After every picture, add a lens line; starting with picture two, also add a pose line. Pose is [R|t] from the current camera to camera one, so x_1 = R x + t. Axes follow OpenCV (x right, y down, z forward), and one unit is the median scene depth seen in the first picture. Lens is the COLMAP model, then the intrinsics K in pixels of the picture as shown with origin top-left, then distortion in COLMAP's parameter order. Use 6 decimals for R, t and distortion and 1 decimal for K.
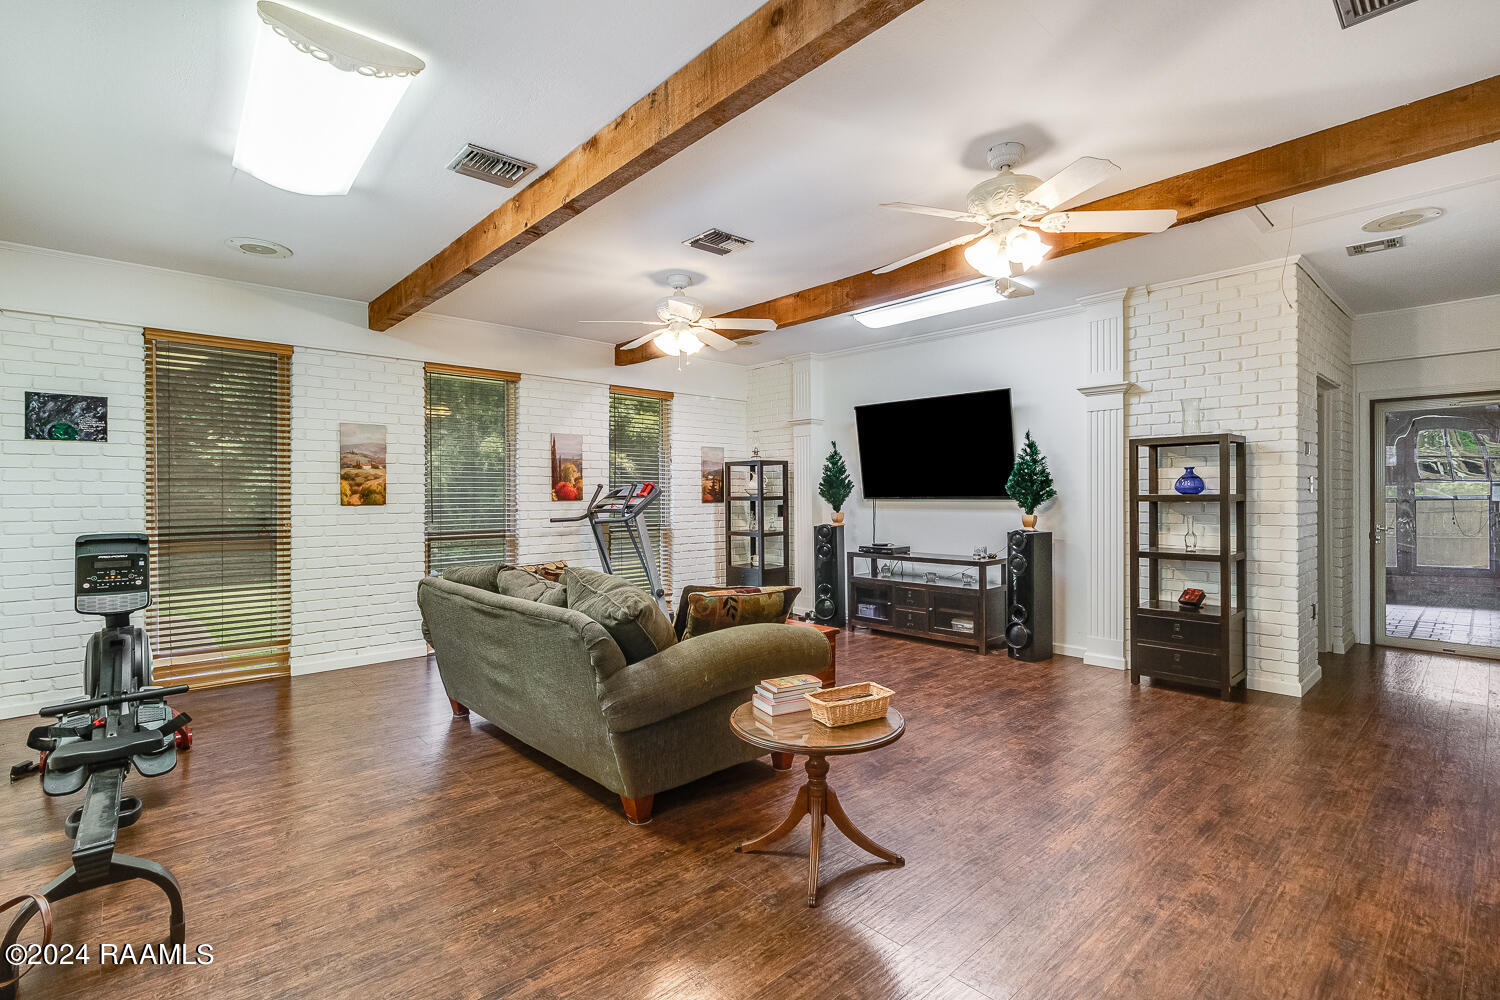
lens RADIAL K [[697.0, 0, 750.0], [0, 697.0, 500.0], [0, 0, 1]] dist [0.000806, 0.000259]
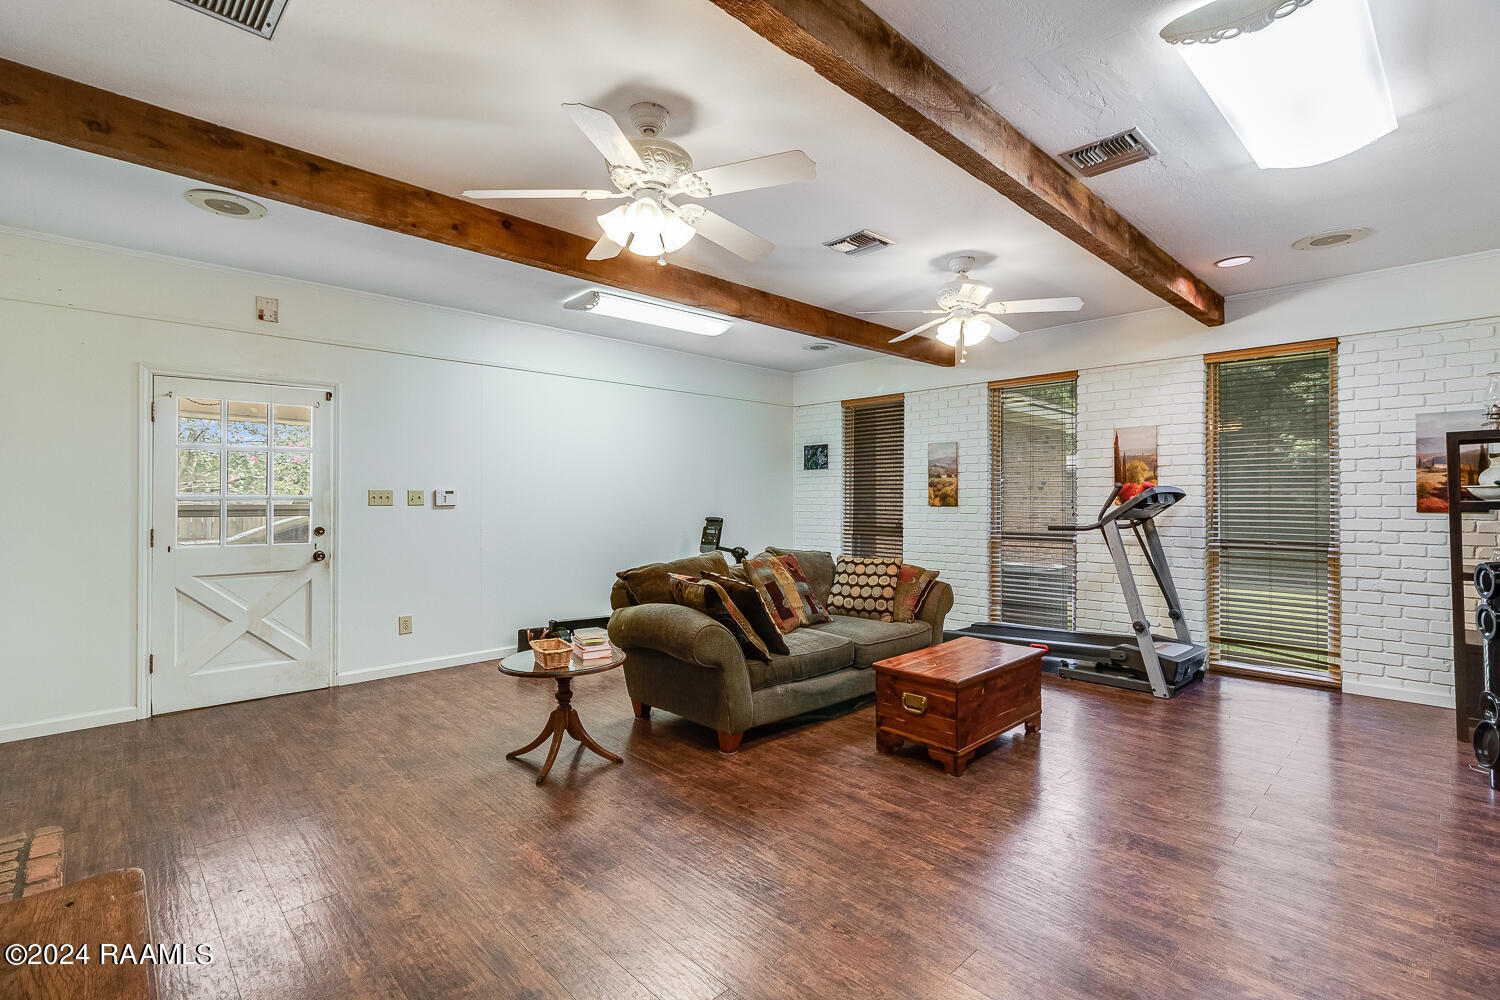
lens RADIAL K [[687.5, 0, 750.0], [0, 687.5, 500.0], [0, 0, 1]] dist [0.000963, 0.000123]
pose [[0.025679, 0.006394, -0.999650, 0.699591], [-0.003361, 0.999974, 0.006310, -0.011076], [0.999665, 0.003198, 0.025700, 0.626000]]
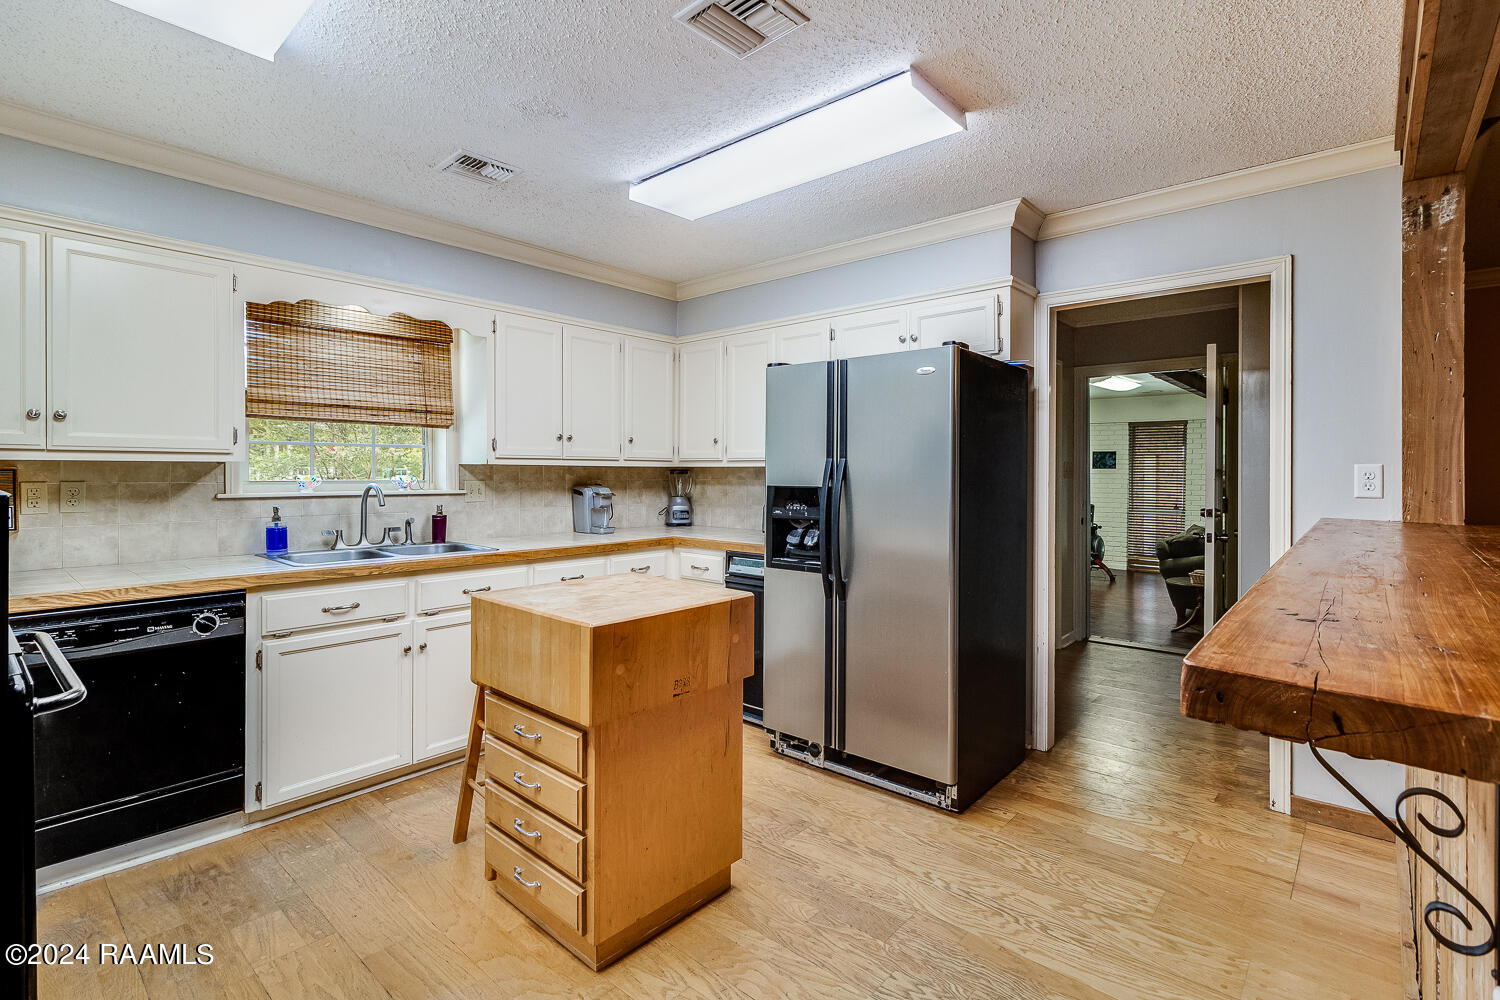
lens RADIAL K [[701.8, 0, 751.3], [0, 701.8, 472.5], [0, 0, 1]] dist [-0.013082, 0.000288]
pose [[0.107249, 0.011454, -0.994166, 1.261841], [-0.007635, 0.999914, 0.010696, -0.071194], [0.994203, 0.006443, 0.107327, -0.521351]]
